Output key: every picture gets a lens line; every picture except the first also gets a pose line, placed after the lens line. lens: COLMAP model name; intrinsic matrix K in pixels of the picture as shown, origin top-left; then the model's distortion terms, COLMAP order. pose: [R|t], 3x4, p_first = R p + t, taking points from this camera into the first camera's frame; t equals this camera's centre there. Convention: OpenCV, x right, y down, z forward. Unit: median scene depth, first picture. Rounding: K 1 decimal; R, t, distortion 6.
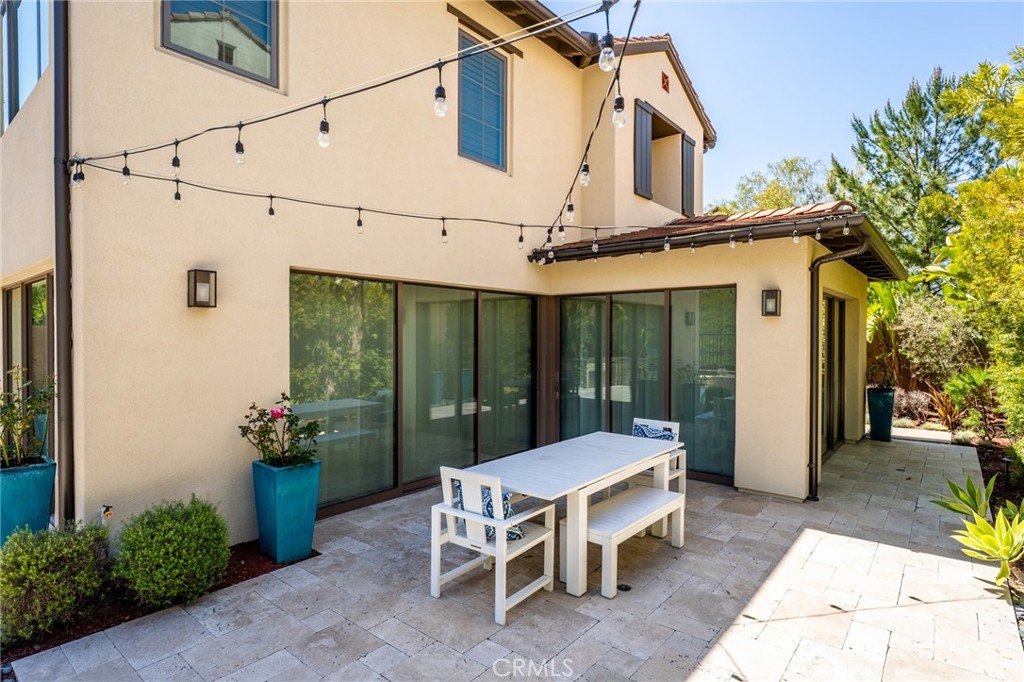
lens RADIAL K [[553.2, 0, 515.9], [0, 553.2, 347.4], [0, 0, 1]] dist [0.001425, -0.000158]
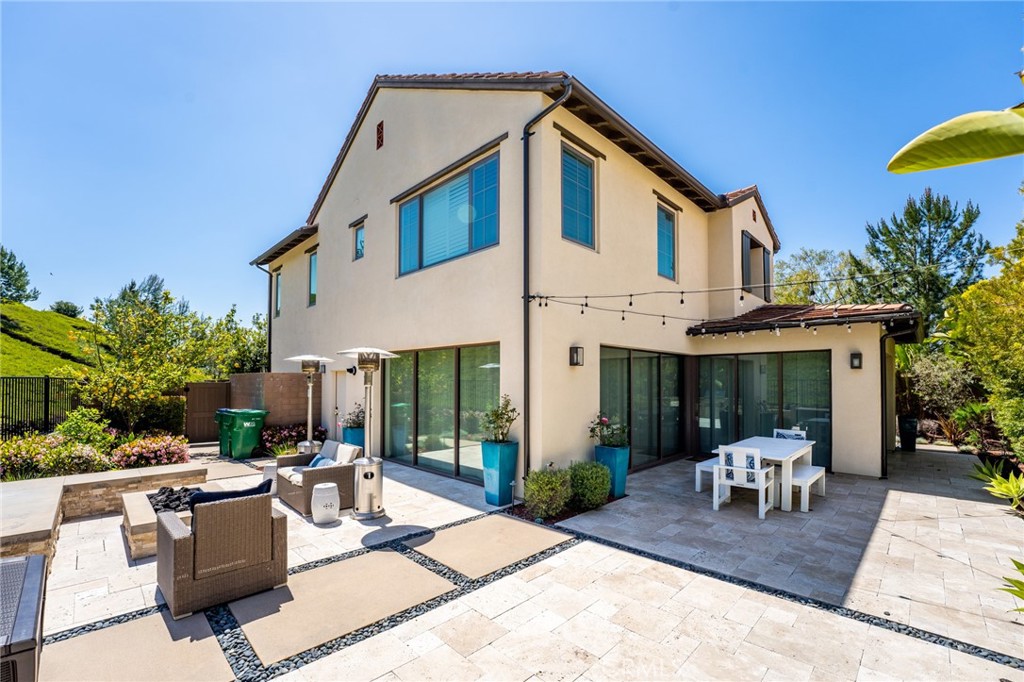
lens RADIAL K [[437.6, 0, 528.6], [0, 437.6, 377.2], [0, 0, 1]] dist [-0.016186, 0.001011]
pose [[0.996814, -0.001198, -0.079754, -0.271119], [-0.001300, 0.999510, -0.031269, 0.007232], [0.079752, 0.031273, 0.996324, -0.250132]]
